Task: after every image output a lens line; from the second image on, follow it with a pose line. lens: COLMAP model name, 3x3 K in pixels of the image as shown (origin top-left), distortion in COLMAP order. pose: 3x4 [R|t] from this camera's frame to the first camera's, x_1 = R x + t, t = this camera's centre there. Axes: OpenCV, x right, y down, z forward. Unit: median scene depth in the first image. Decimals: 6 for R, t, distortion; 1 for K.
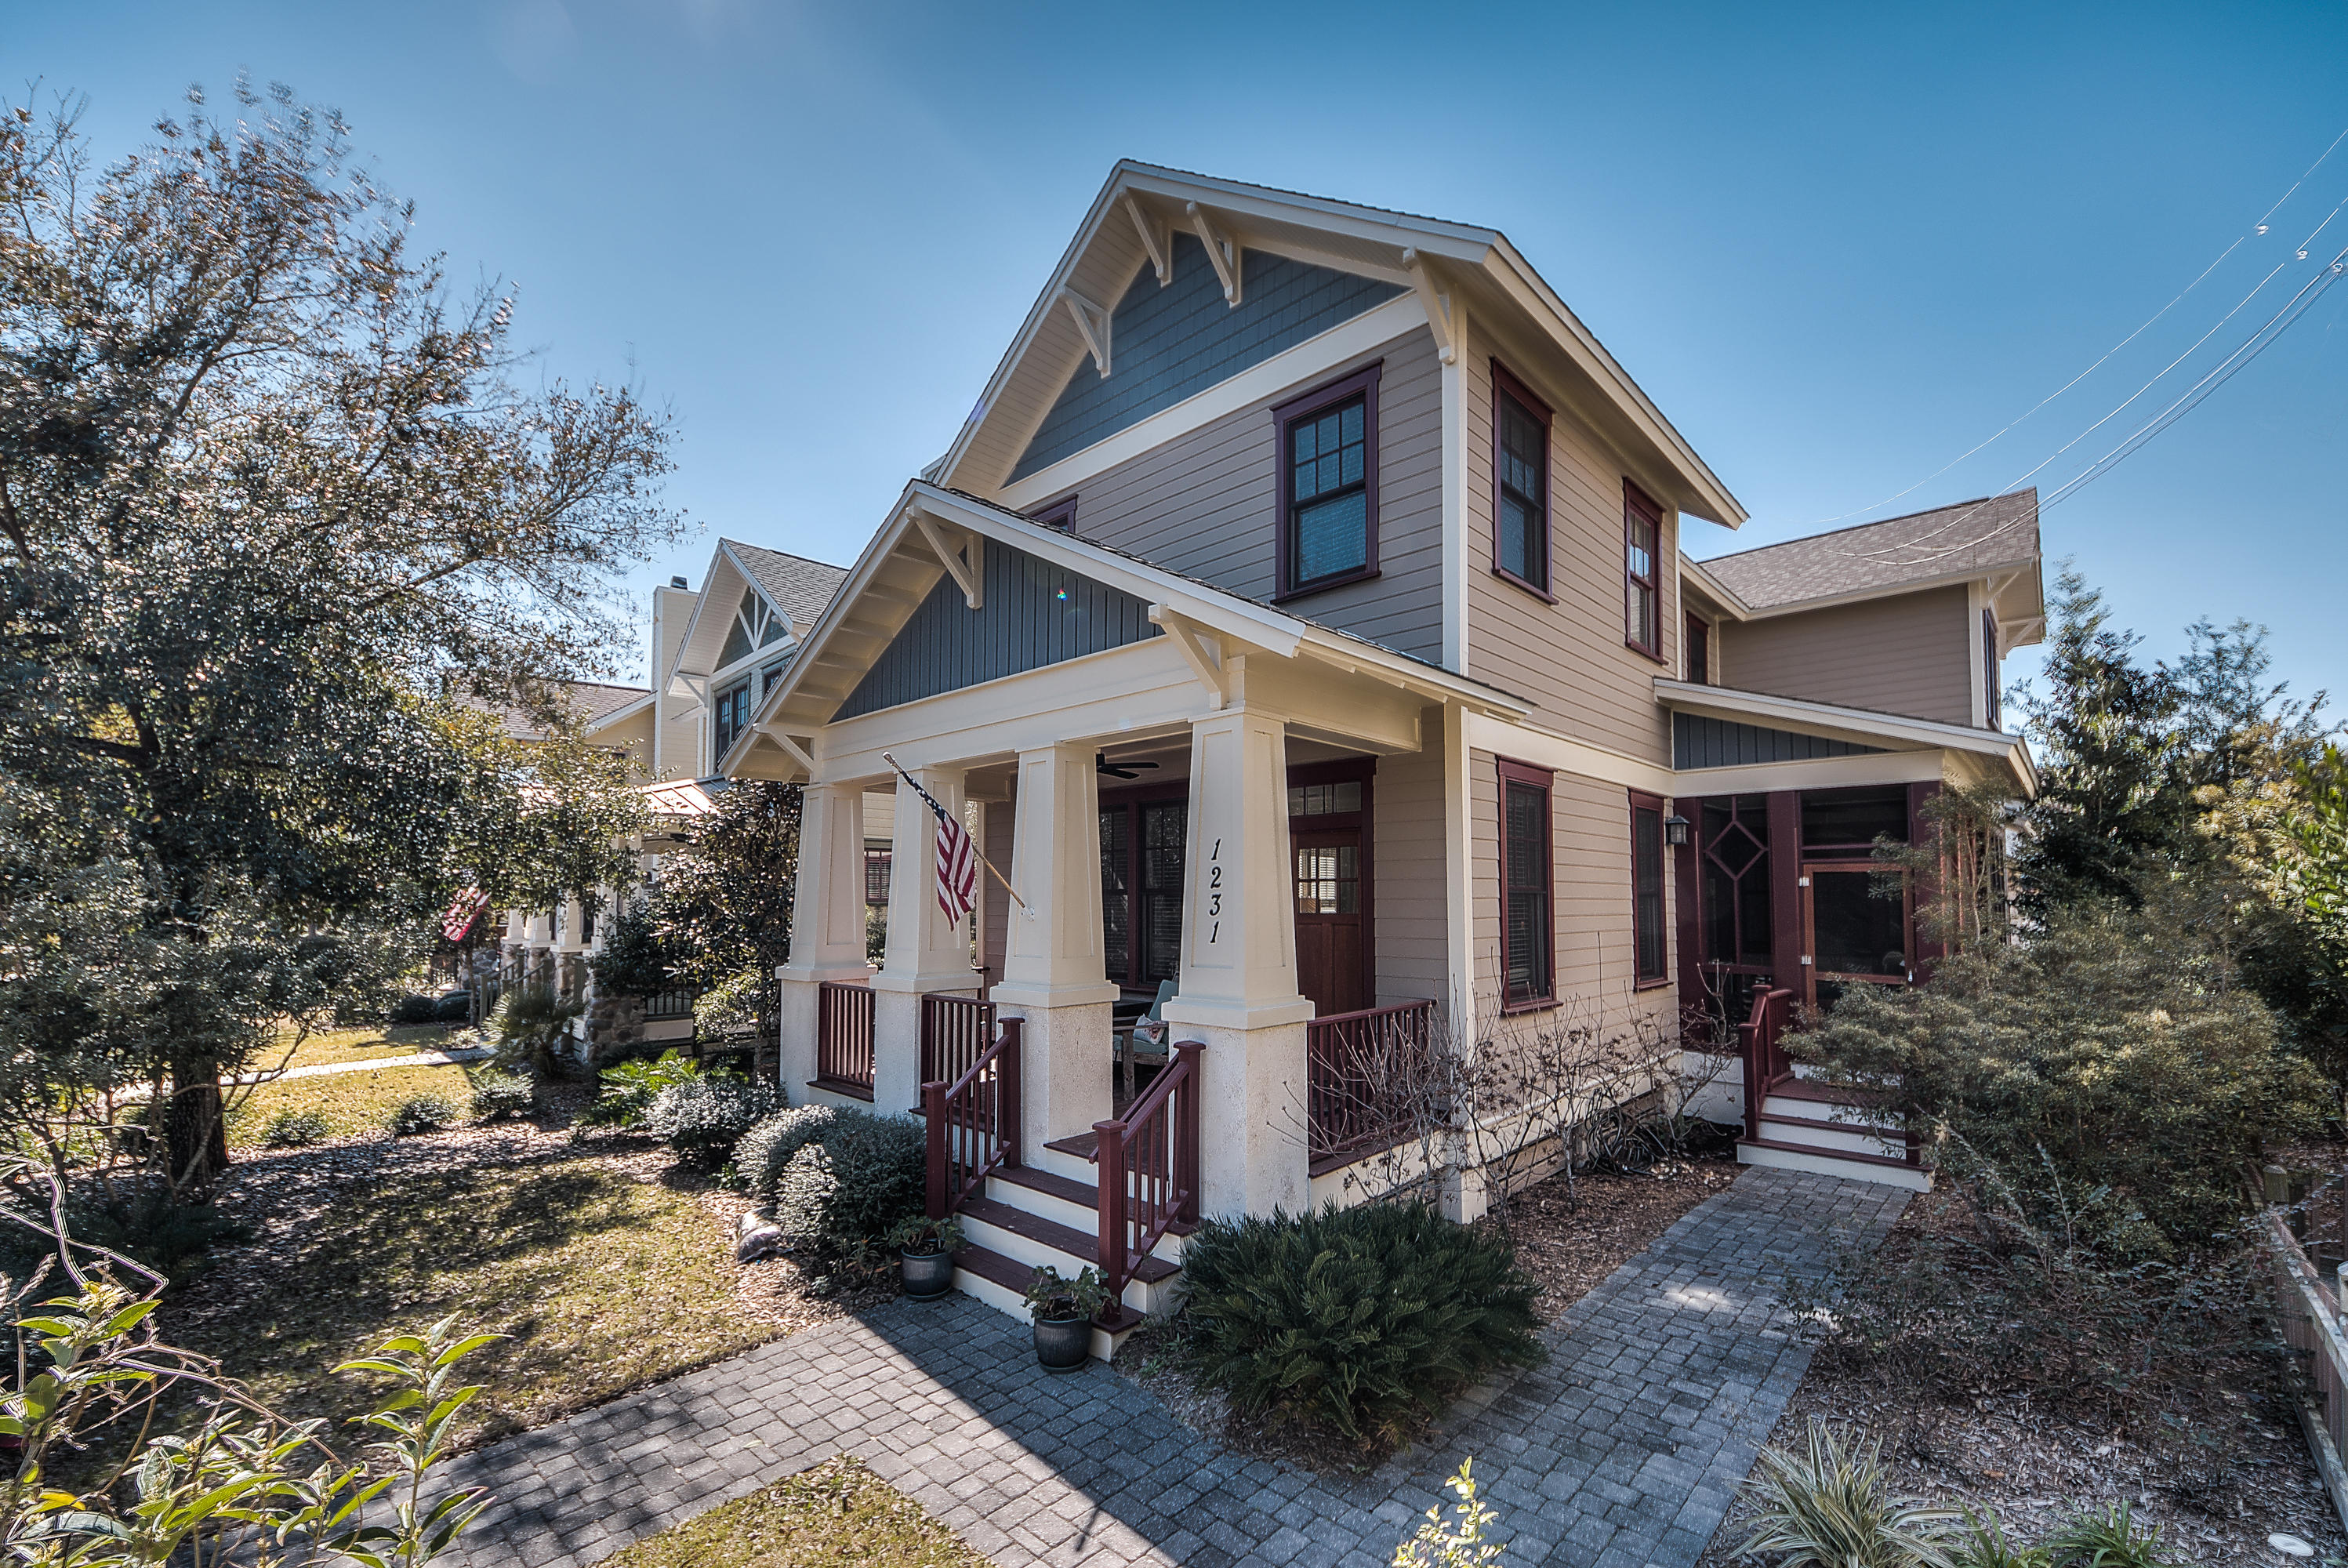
lens RADIAL K [[969.8, 0, 1178.3], [0, 969.8, 900.8], [0, 0, 1]] dist [-0.000216, -0.000081]
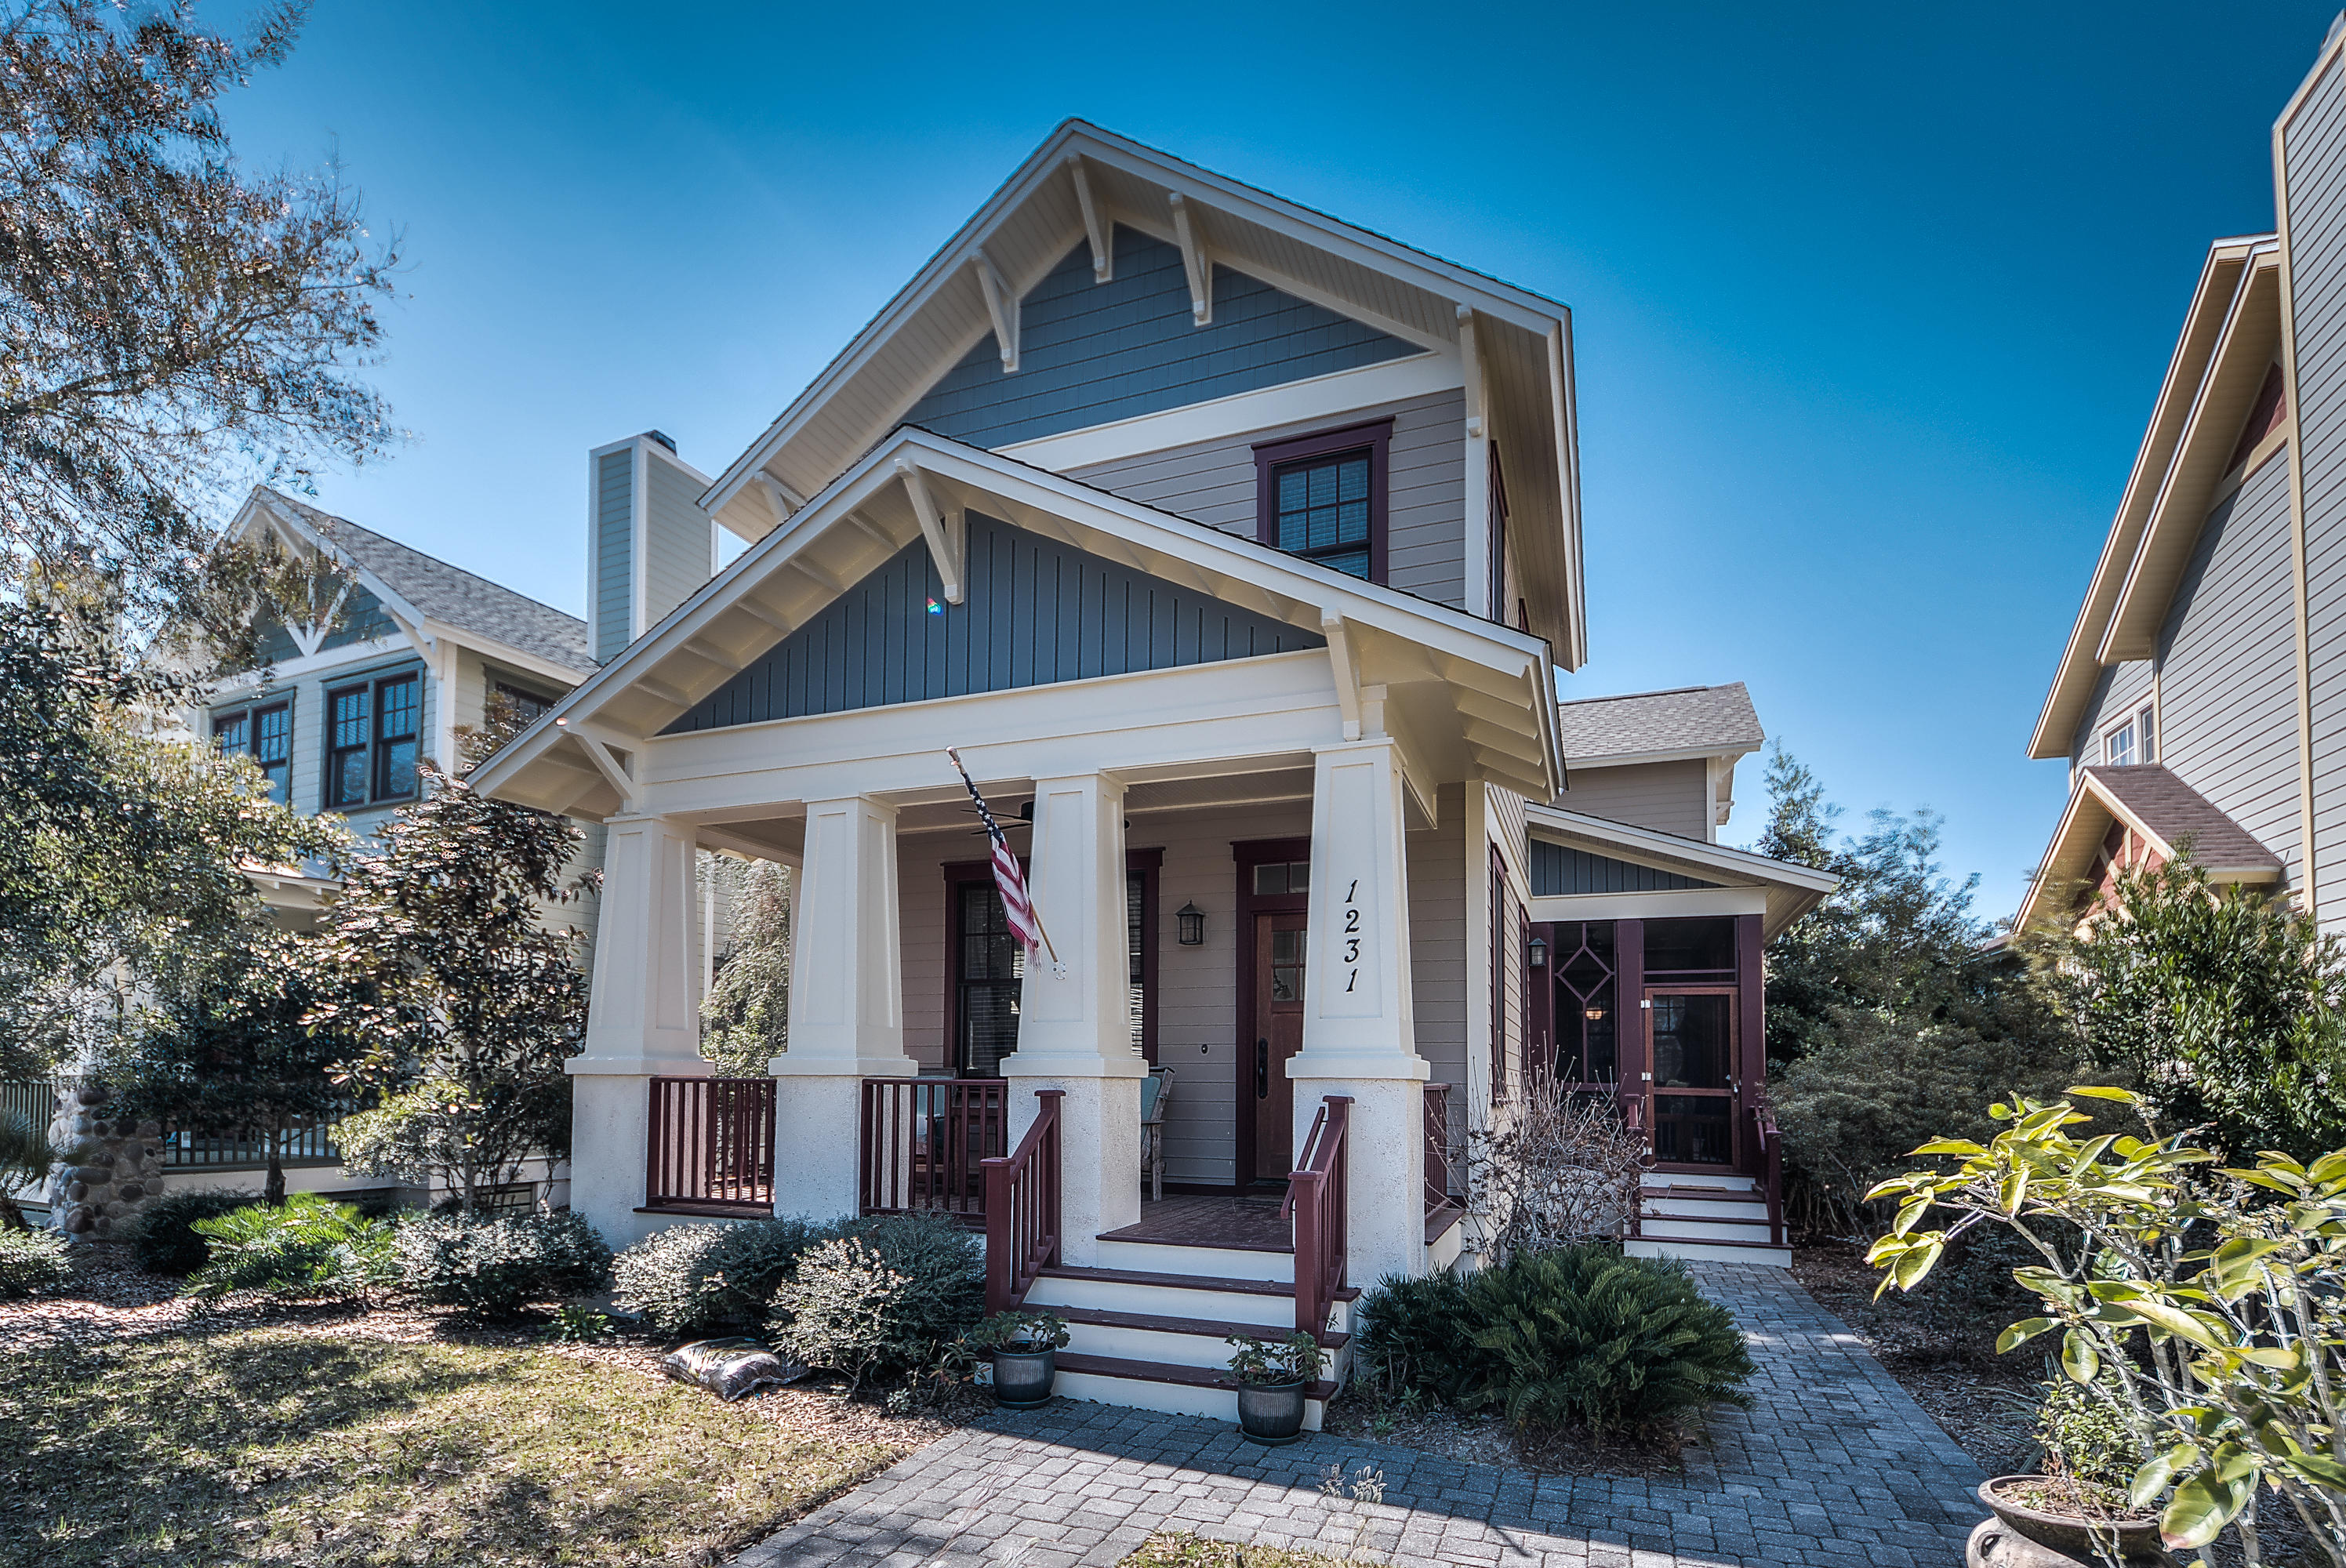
lens RADIAL K [[1113.9, 0, 1171.9], [0, 1113.9, 1084.6], [0, 0, 1]] dist [-0.002493, -0.000392]
pose [[0.928891, 0.017381, 0.369946, -0.344395], [-0.018996, 0.999819, 0.000721, 0.090677], [-0.369866, -0.007697, 0.929053, 0.052008]]
